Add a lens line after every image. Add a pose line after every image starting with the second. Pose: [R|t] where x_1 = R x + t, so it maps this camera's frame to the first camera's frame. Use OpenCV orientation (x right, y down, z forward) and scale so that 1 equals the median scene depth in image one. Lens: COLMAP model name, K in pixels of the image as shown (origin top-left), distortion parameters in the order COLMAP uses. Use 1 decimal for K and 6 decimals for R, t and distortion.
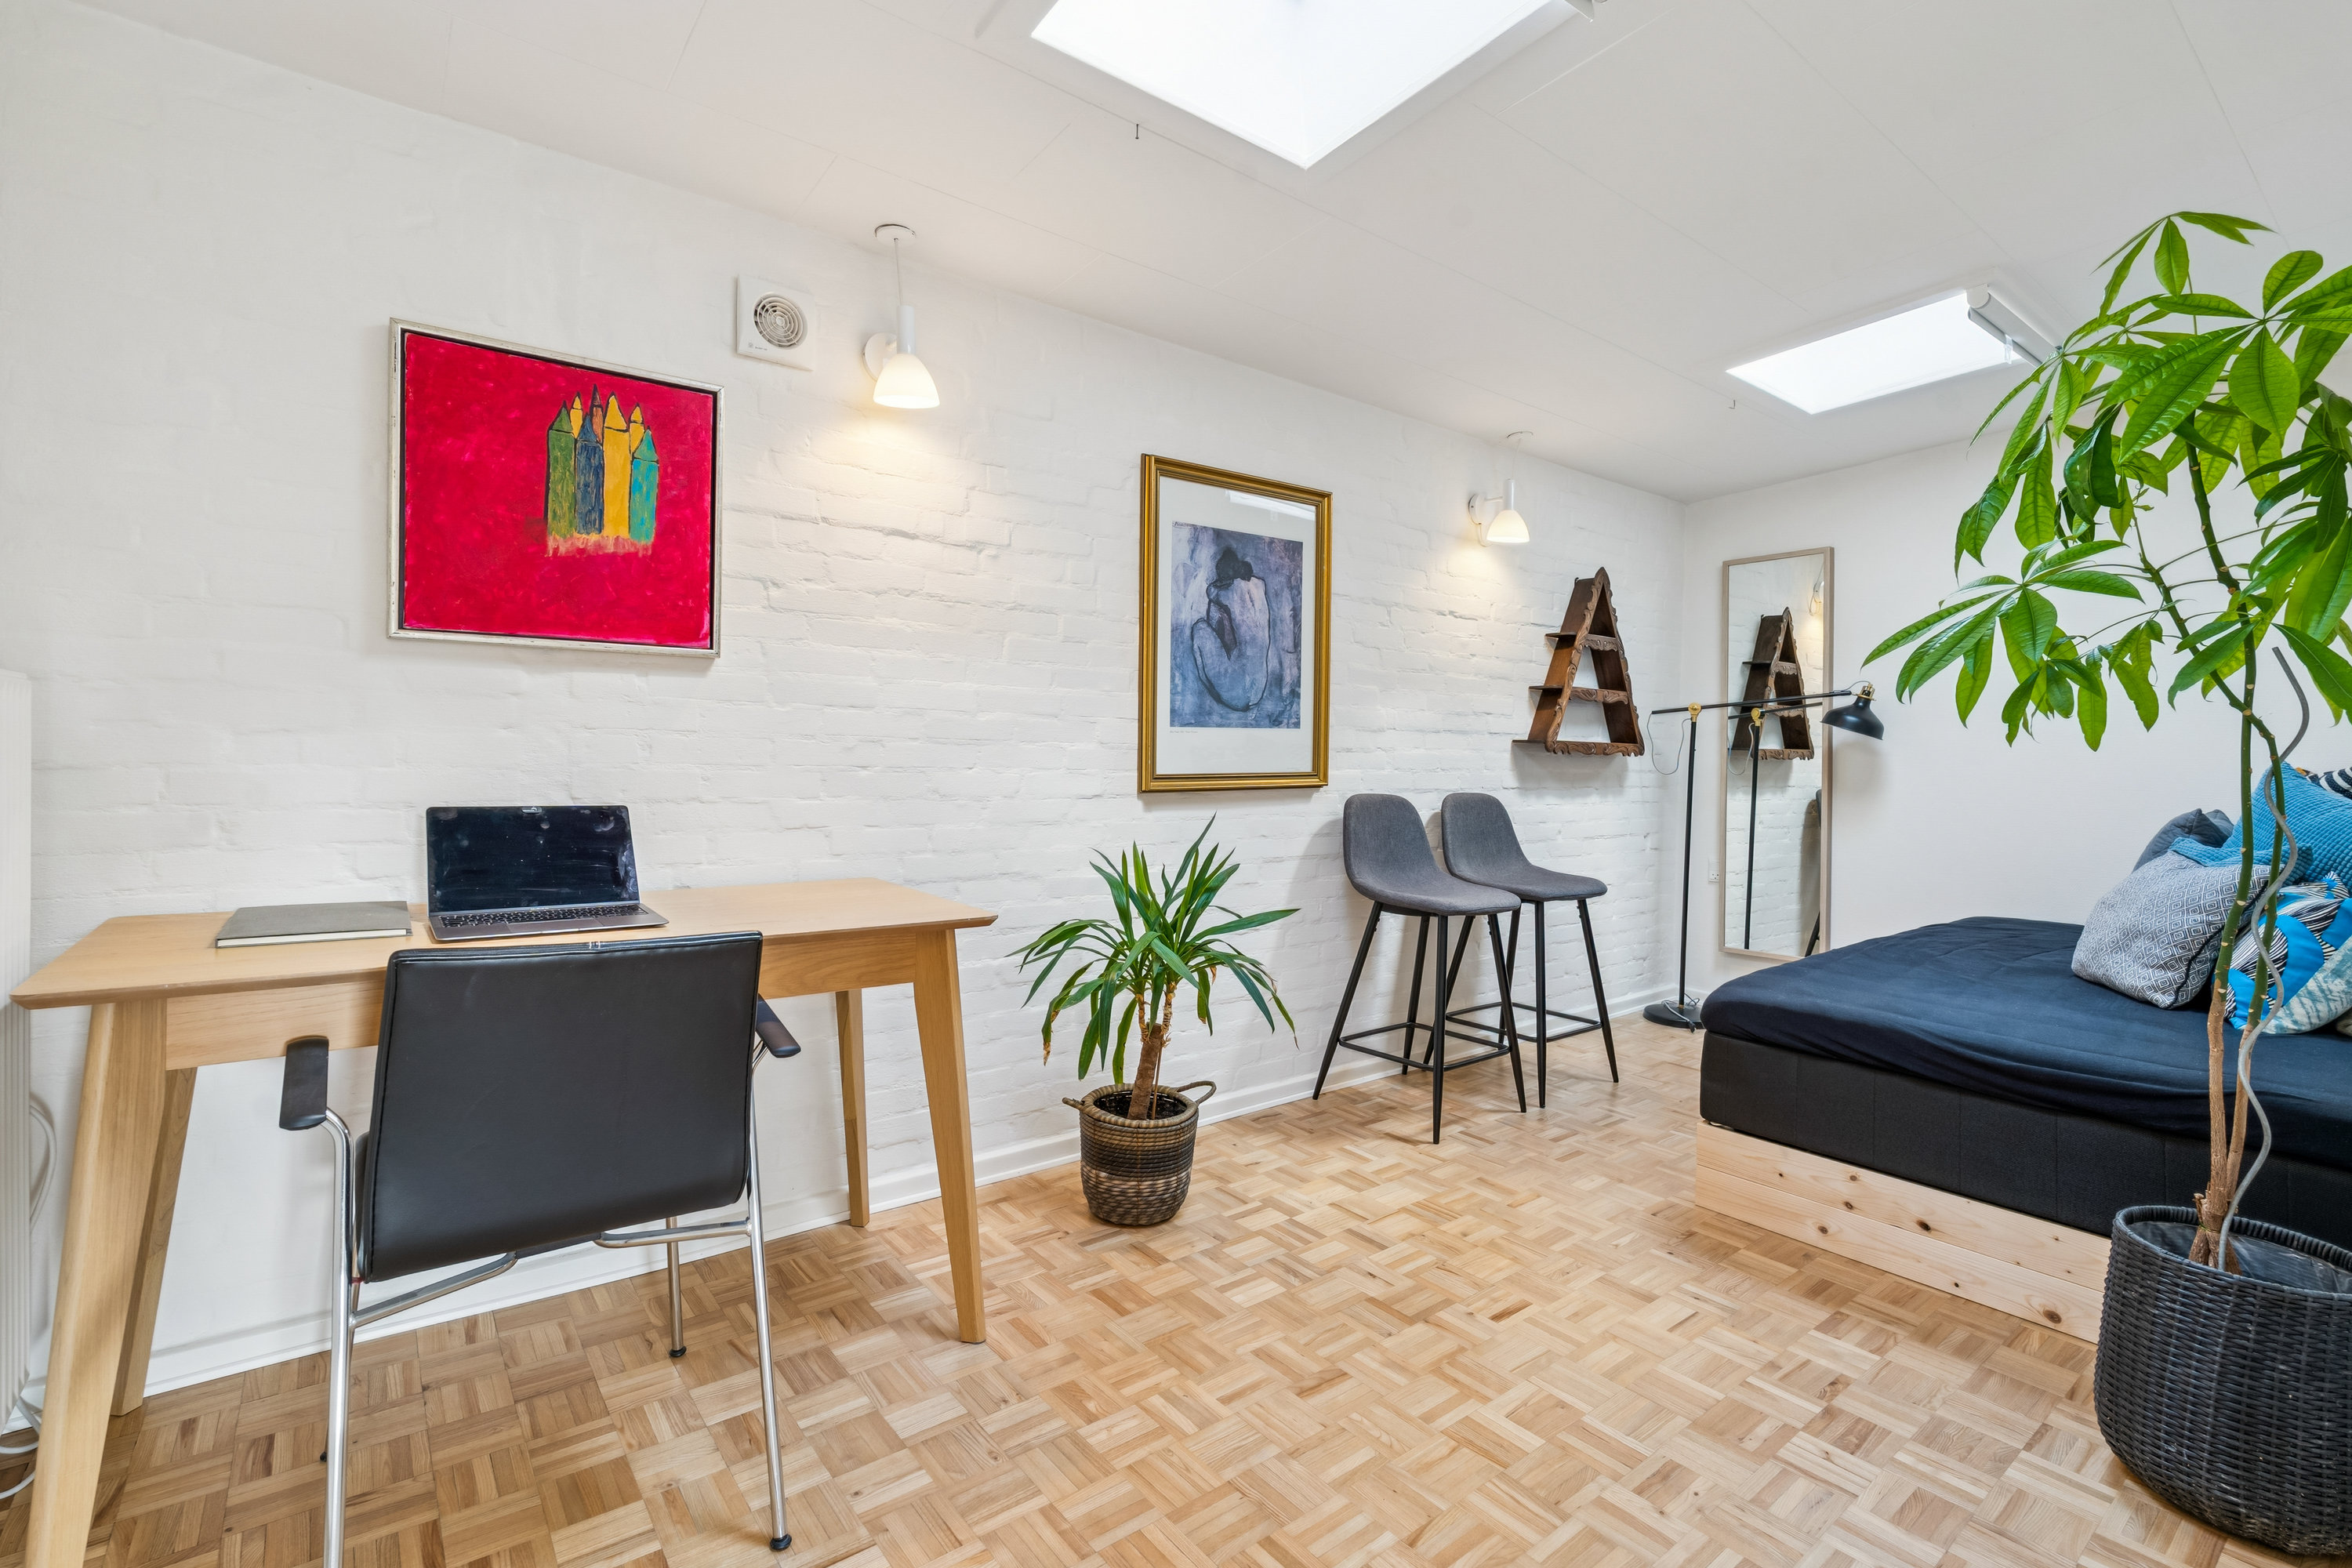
lens RADIAL K [[1078.8, 0, 1176.0], [0, 1078.8, 784.0], [0, 0, 1]] dist [-0.000115, 0.000151]
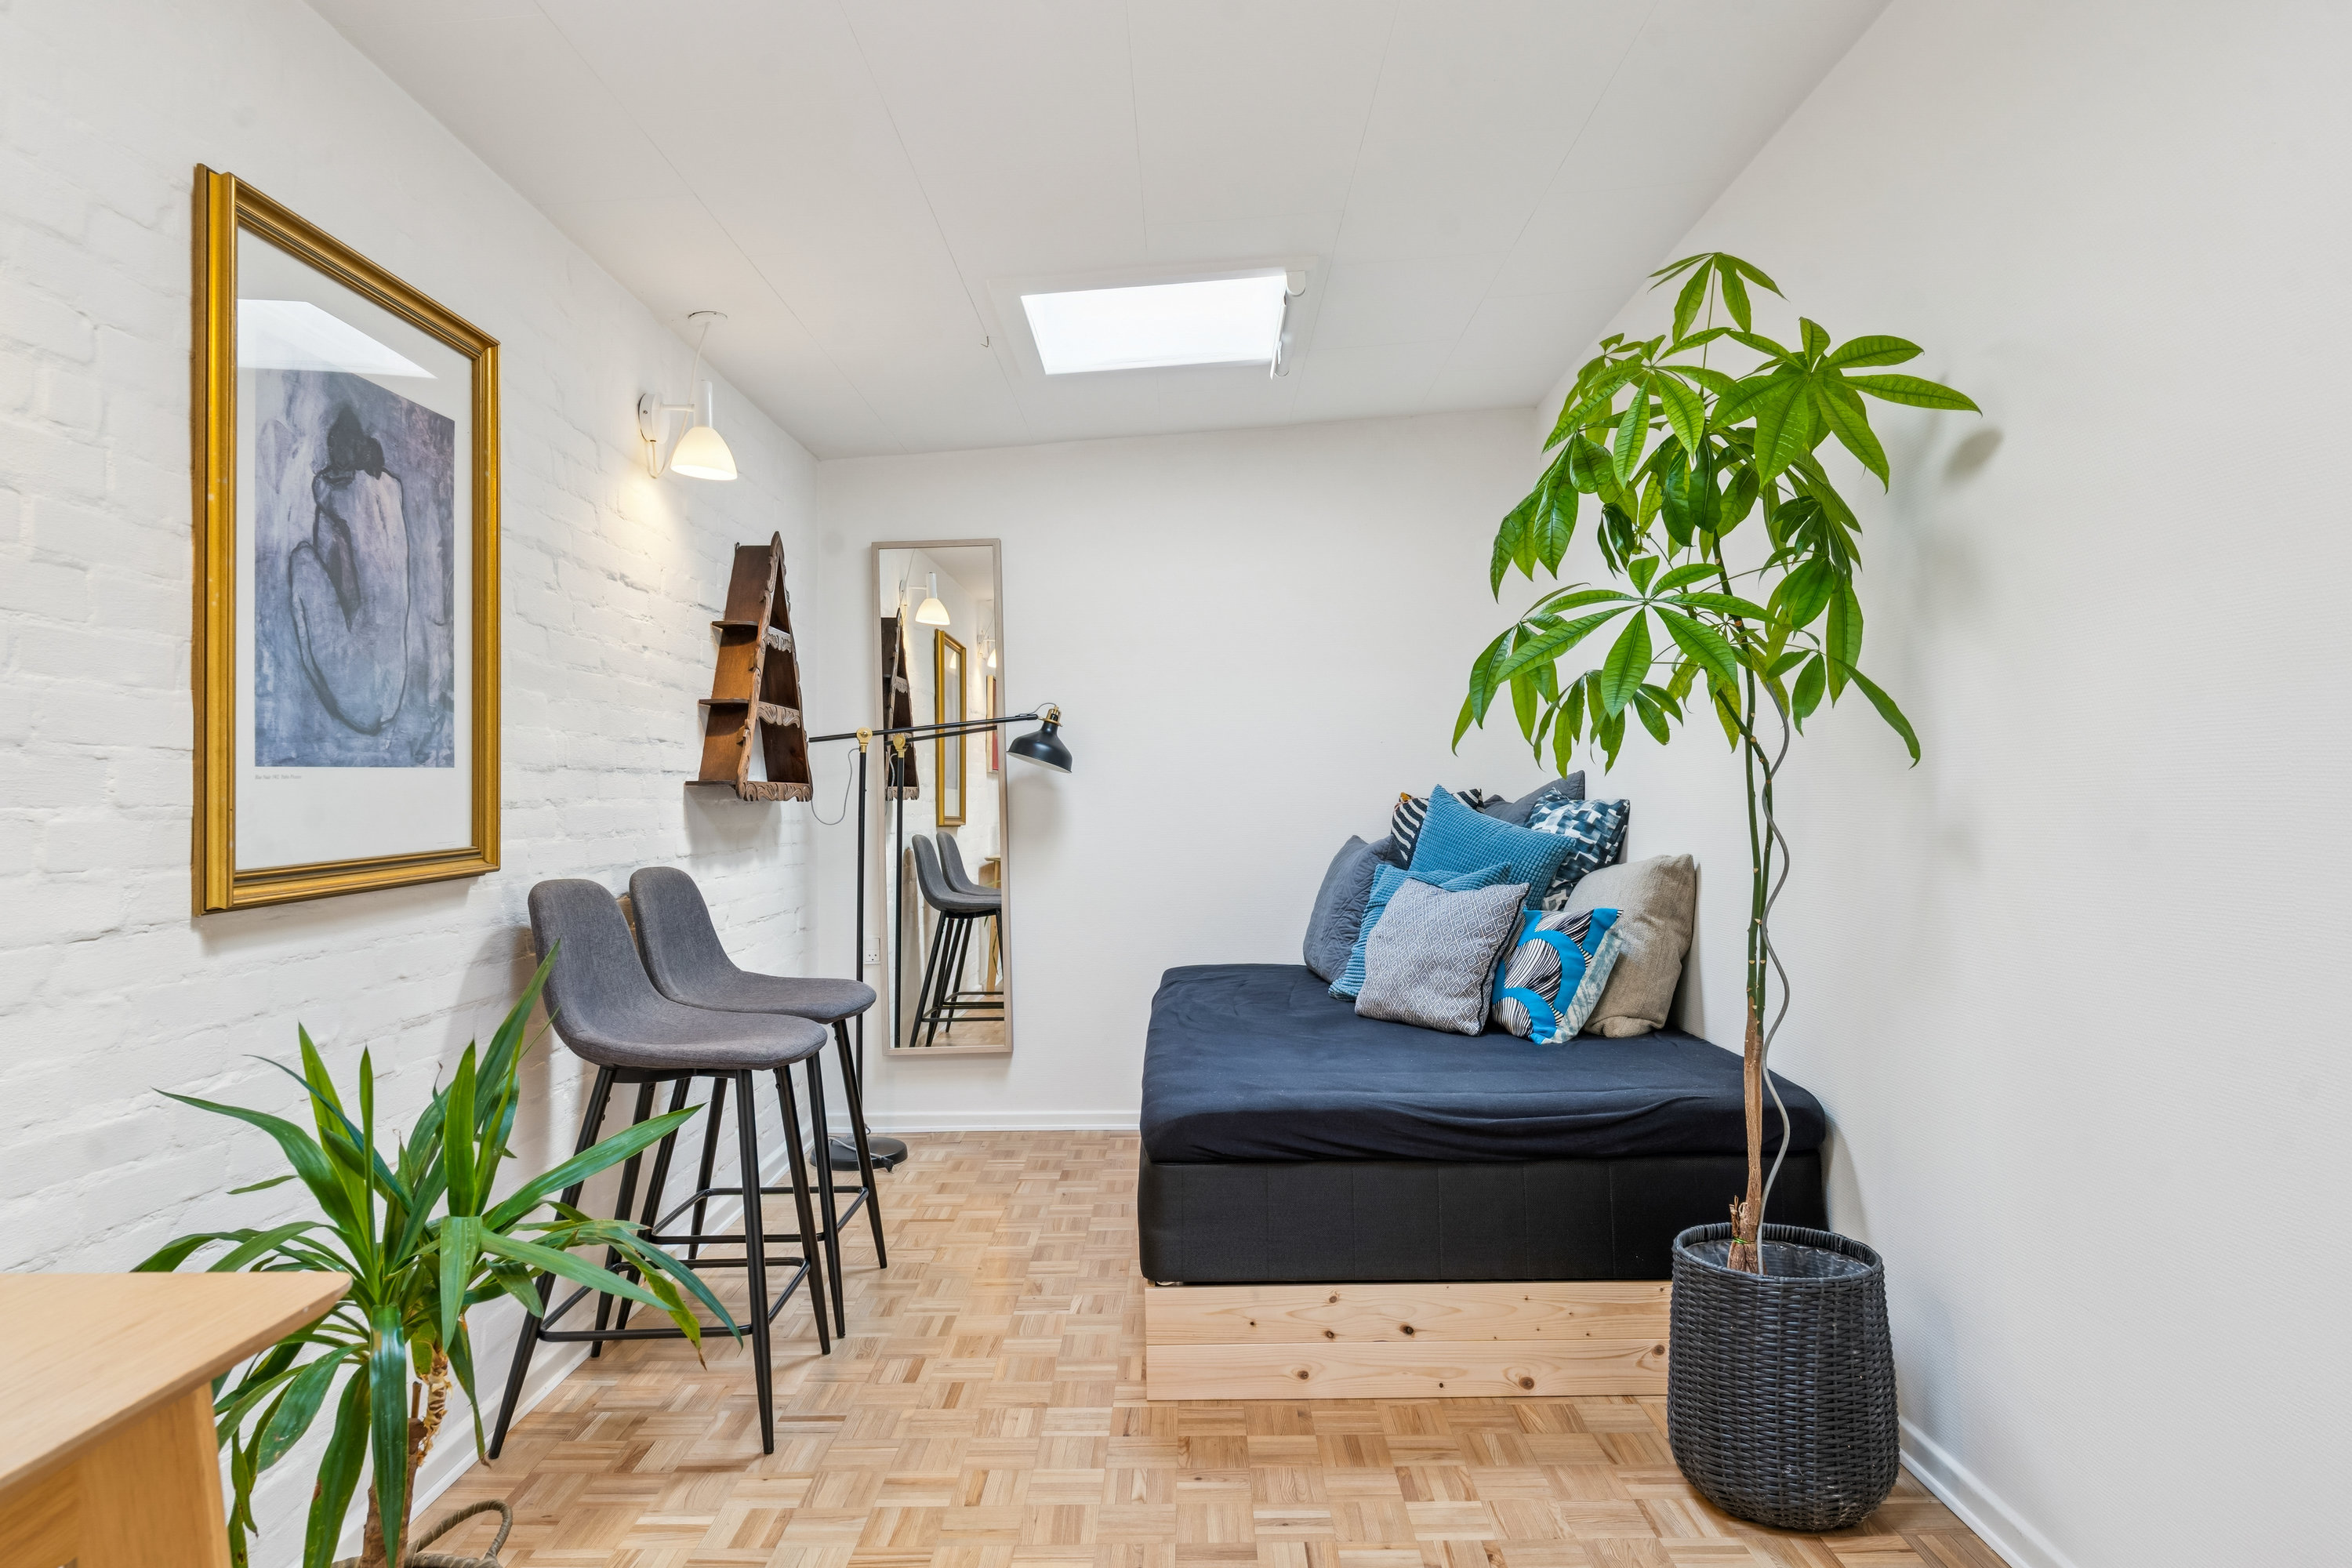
lens RADIAL K [[1456.3, 0, 1176.0], [0, 1456.3, 773.9], [0, 0, 1]] dist [-0.002617, 0.002516]
pose [[0.617312, -0.015953, 0.786557, -0.245070], [0.050704, 0.998523, -0.019542, -0.017054], [-0.785083, 0.051945, 0.617208, 0.293695]]
